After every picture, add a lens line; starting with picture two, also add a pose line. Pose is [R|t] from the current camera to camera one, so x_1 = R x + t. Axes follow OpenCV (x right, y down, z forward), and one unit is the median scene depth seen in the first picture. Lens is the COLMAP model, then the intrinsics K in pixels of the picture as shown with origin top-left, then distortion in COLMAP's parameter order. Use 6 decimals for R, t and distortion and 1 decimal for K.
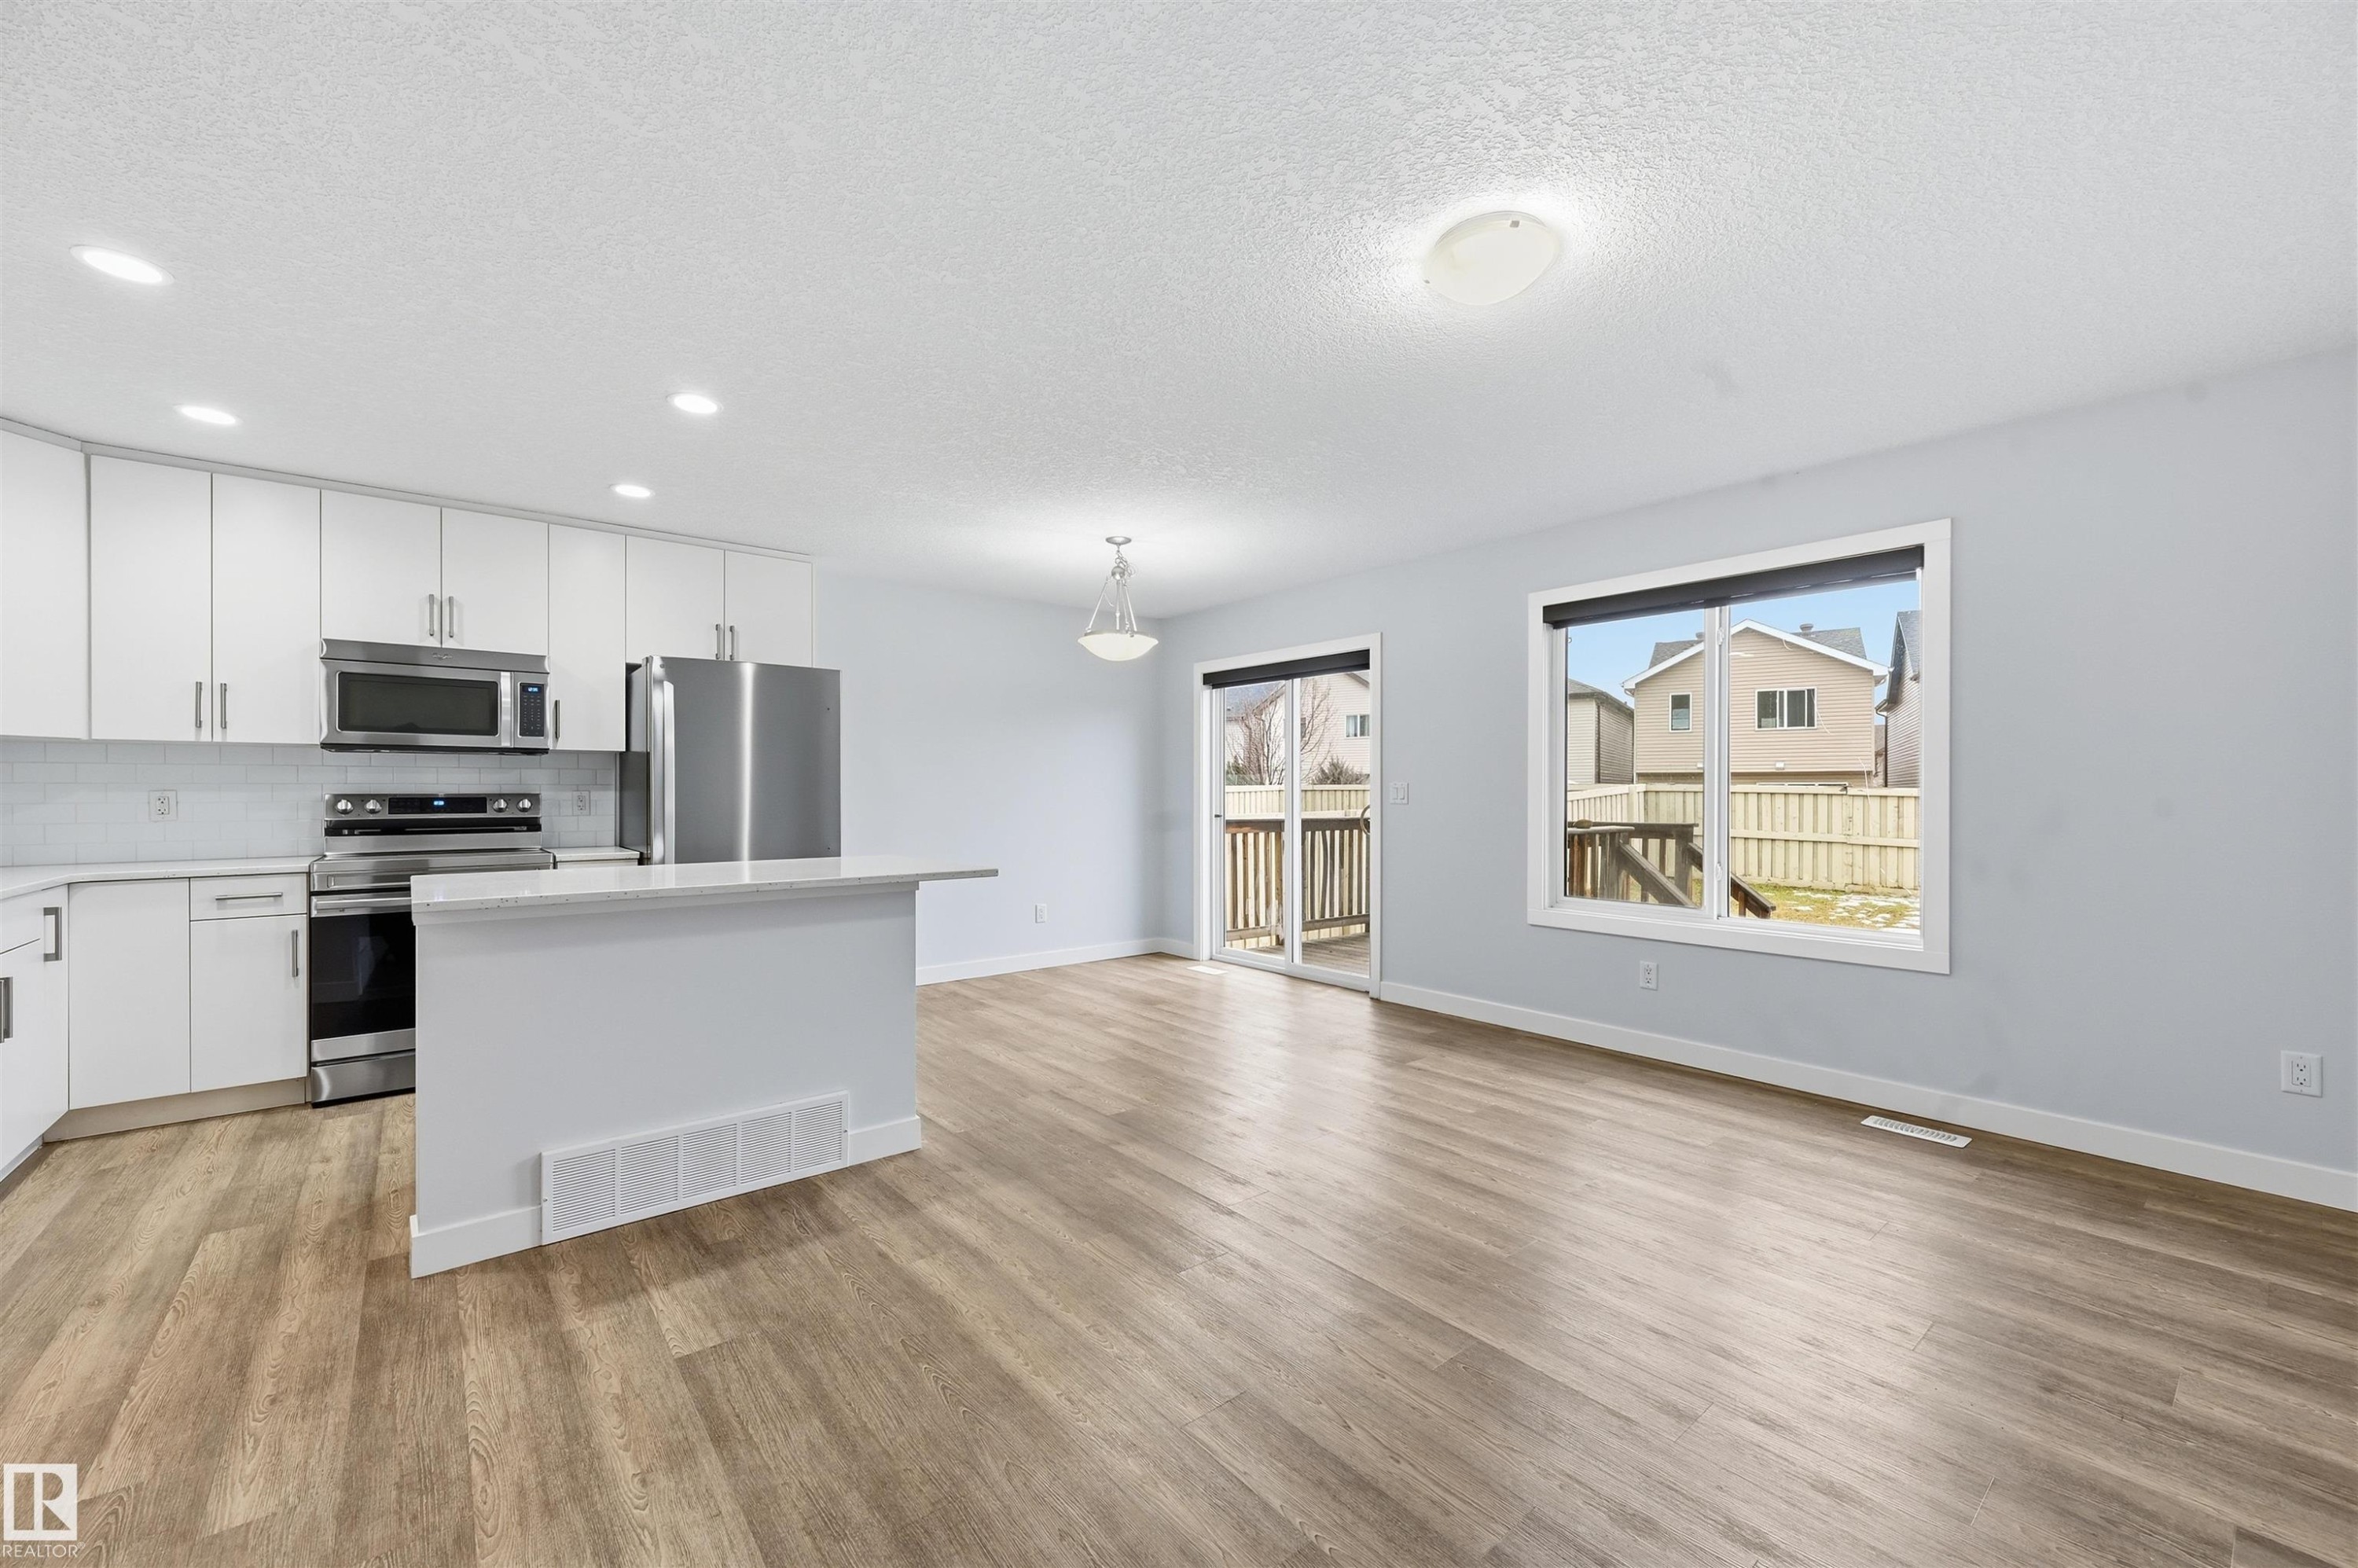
lens RADIAL K [[936.1, 0, 1179.6], [0, 936.1, 776.1], [0, 0, 1]] dist [0.000215, -0.000107]
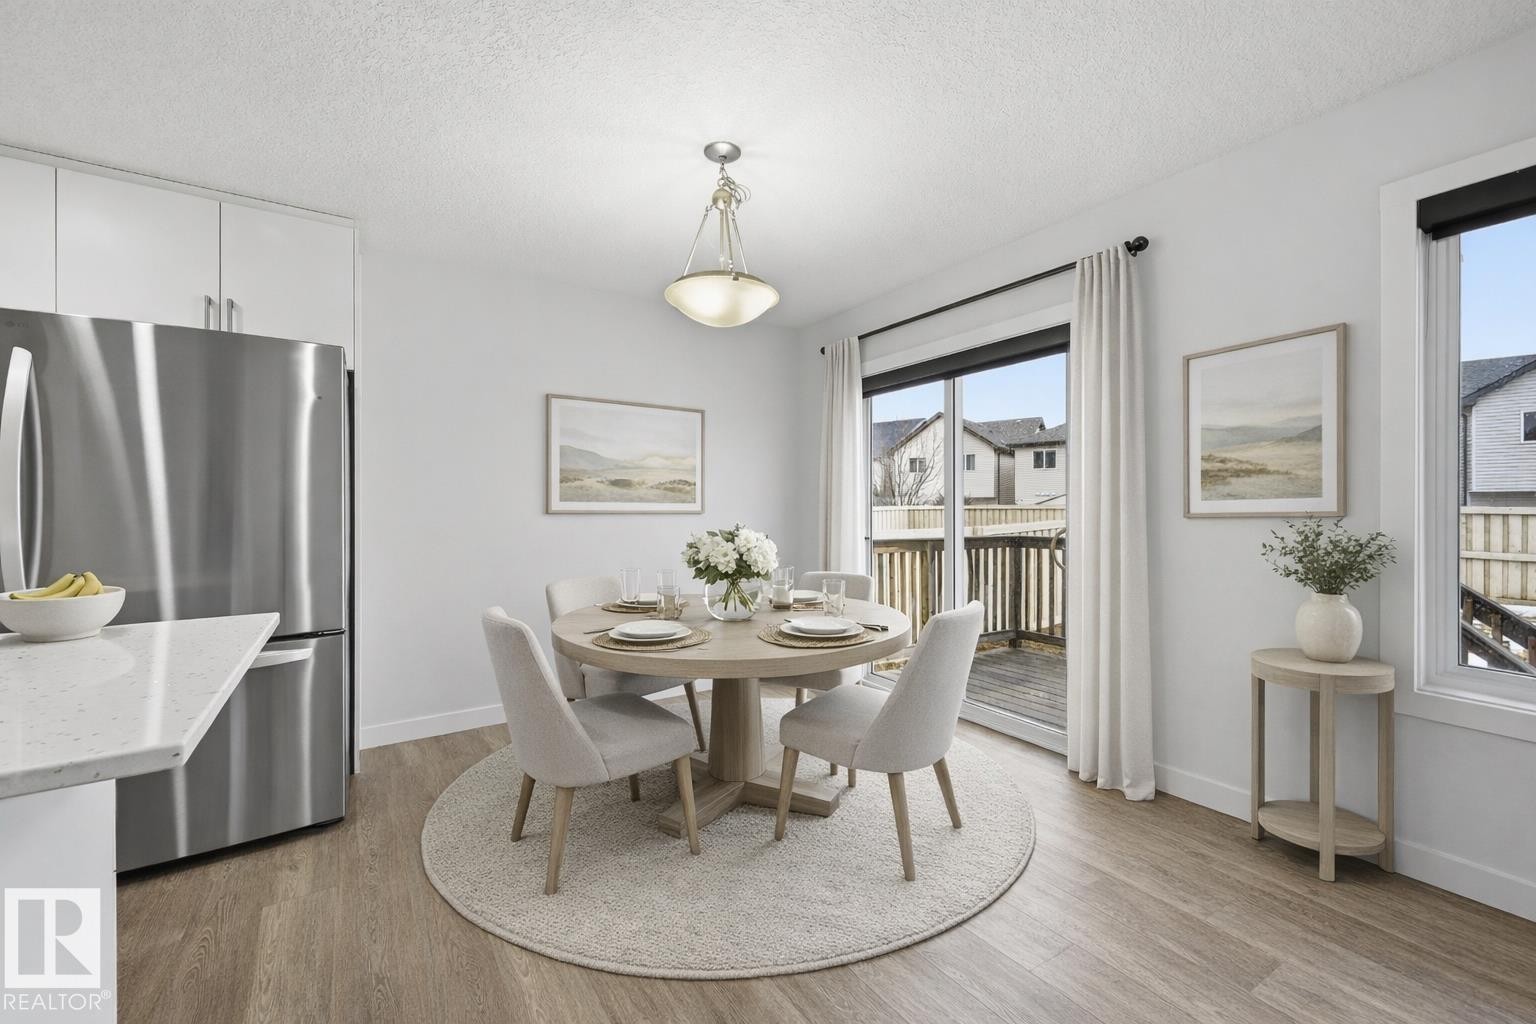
lens RADIAL K [[611.5, 0, 768.6], [0, 611.5, 507.7], [0, 0, 1]] dist [-0.000305, 0.000178]
pose [[0.993901, -0.003183, -0.110233, 0.020212], [0.004329, 0.999939, 0.010158, 0.009212], [0.110194, -0.010573, 0.993854, 0.600750]]
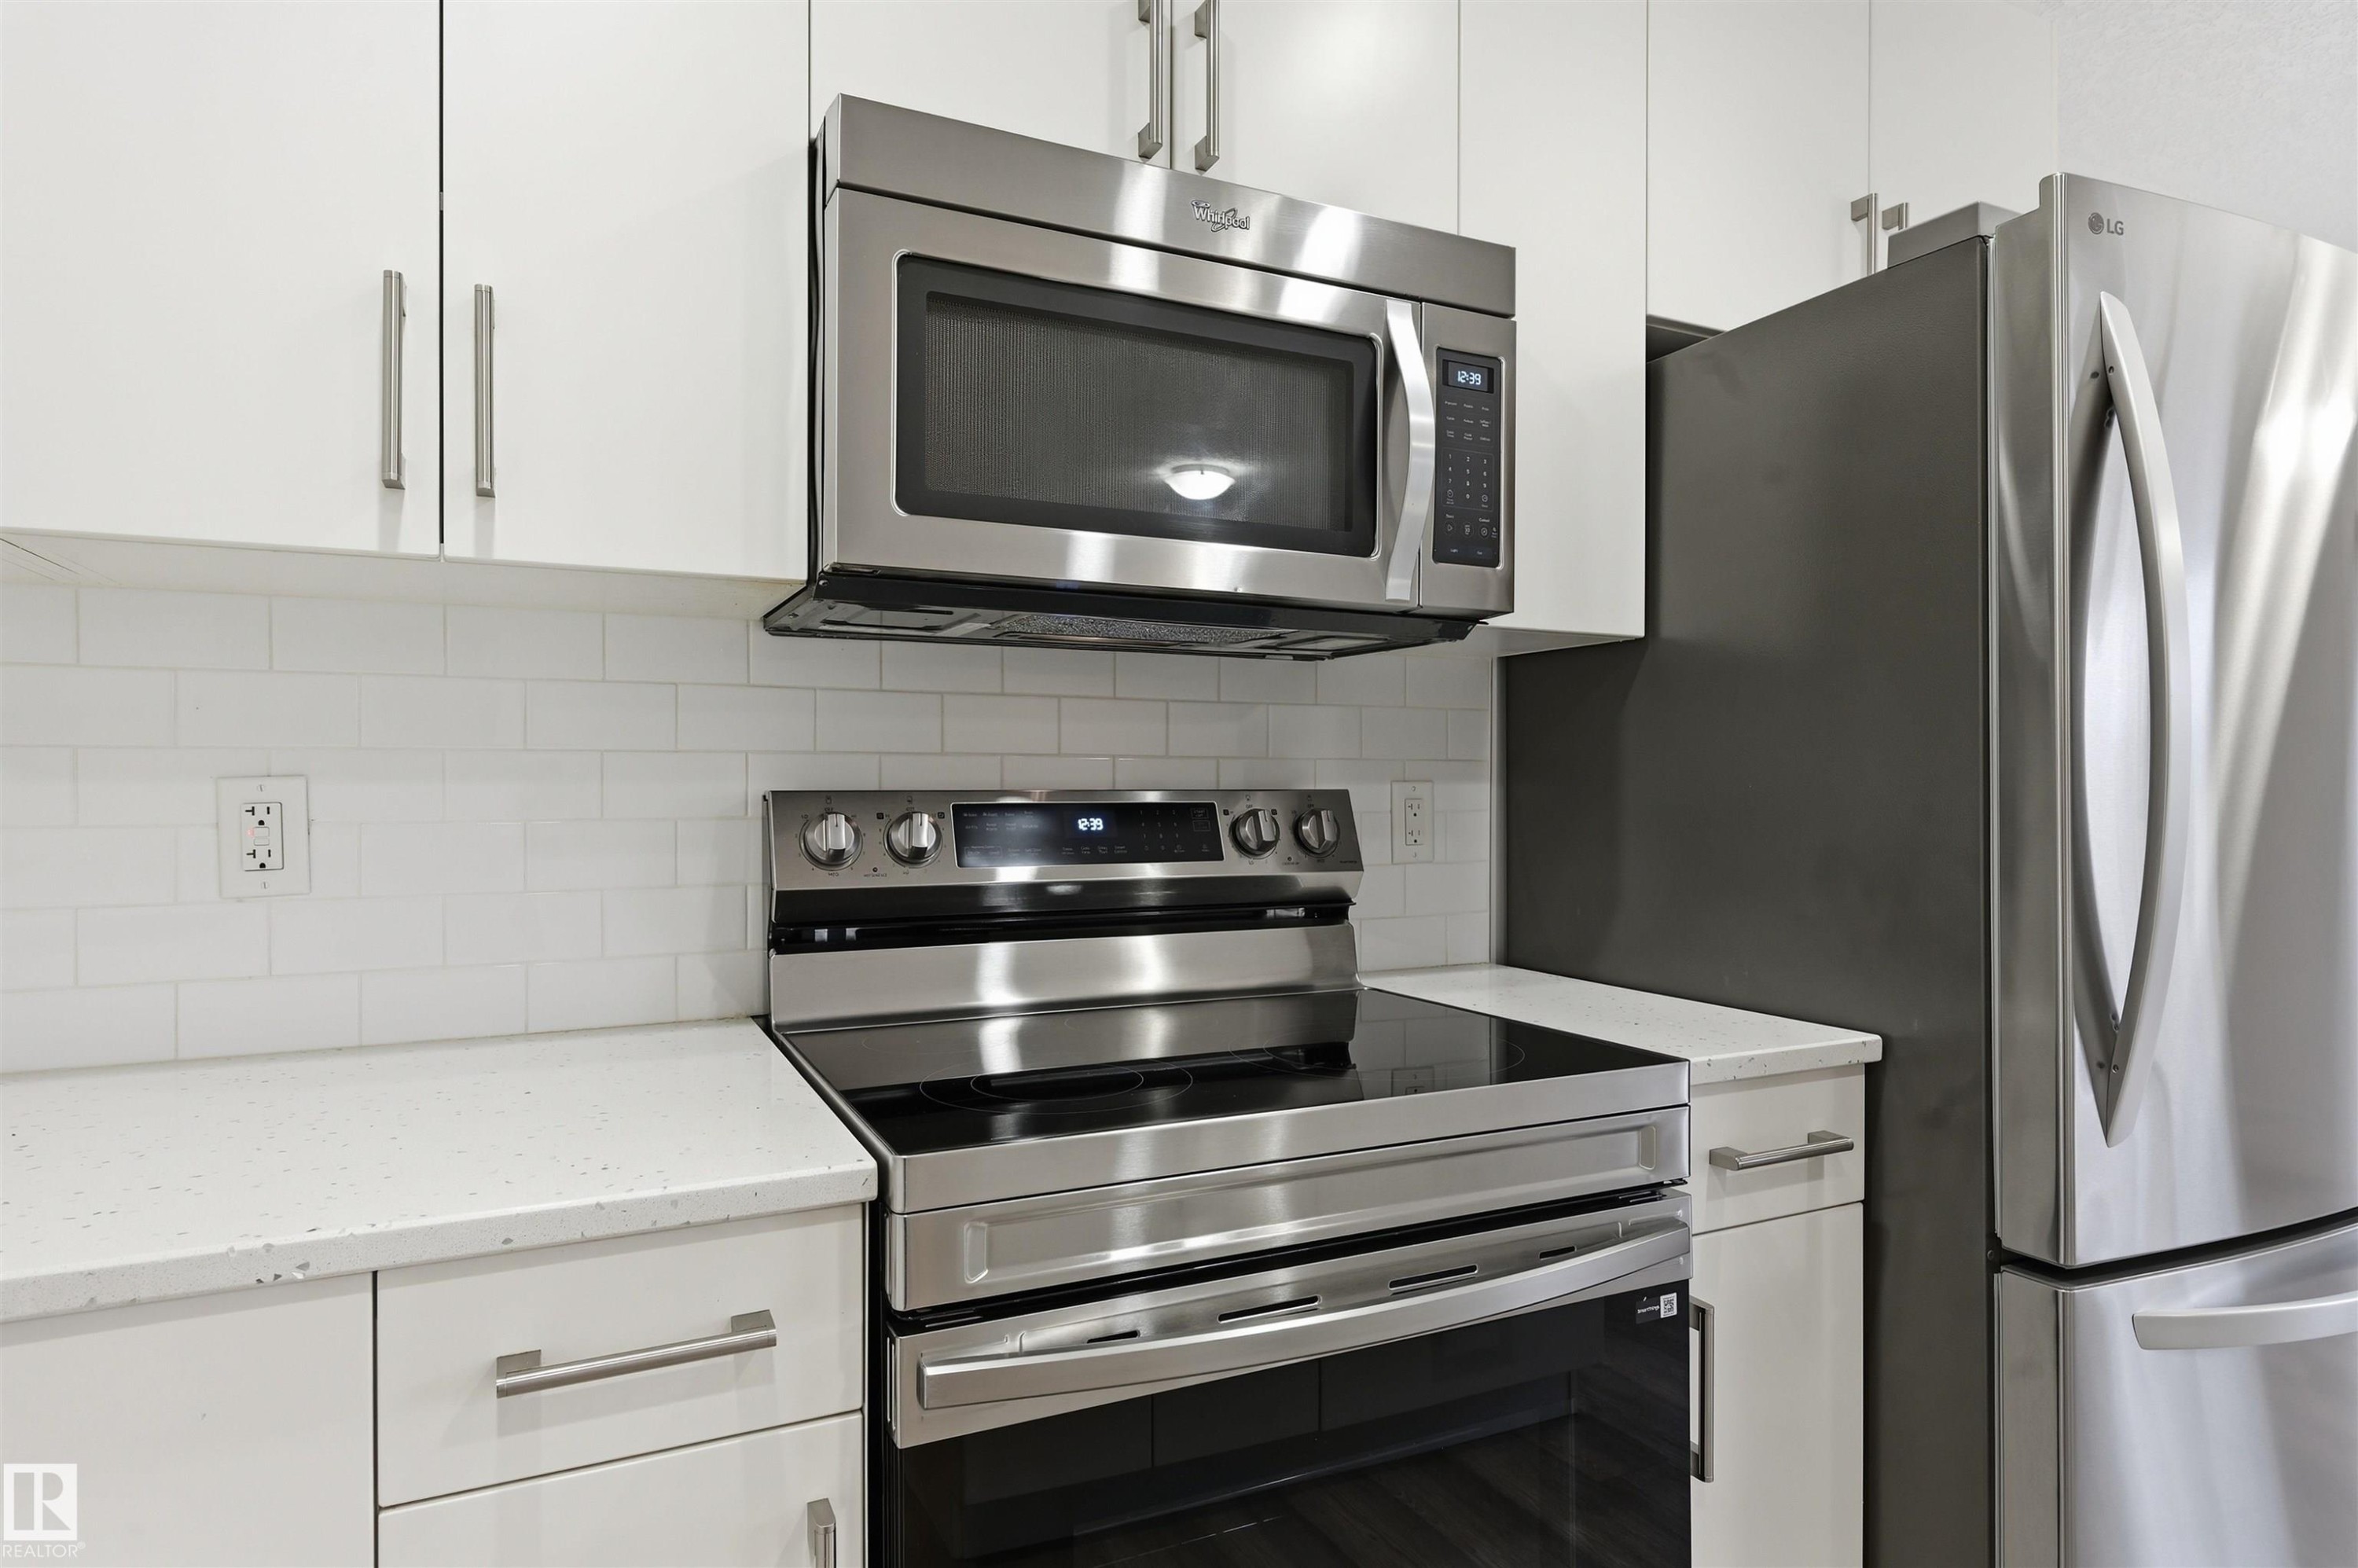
lens RADIAL K [[1303.0, 0, 1179.0], [0, 1303.0, 784.0], [0, 0, 1]] dist [-0.001454, -0.000392]
pose [[0.970157, 0.003243, -0.242456, -0.656592], [0.000742, 0.999866, 0.016345, 0.010296], [0.242477, -0.016037, 0.970025, 0.617515]]
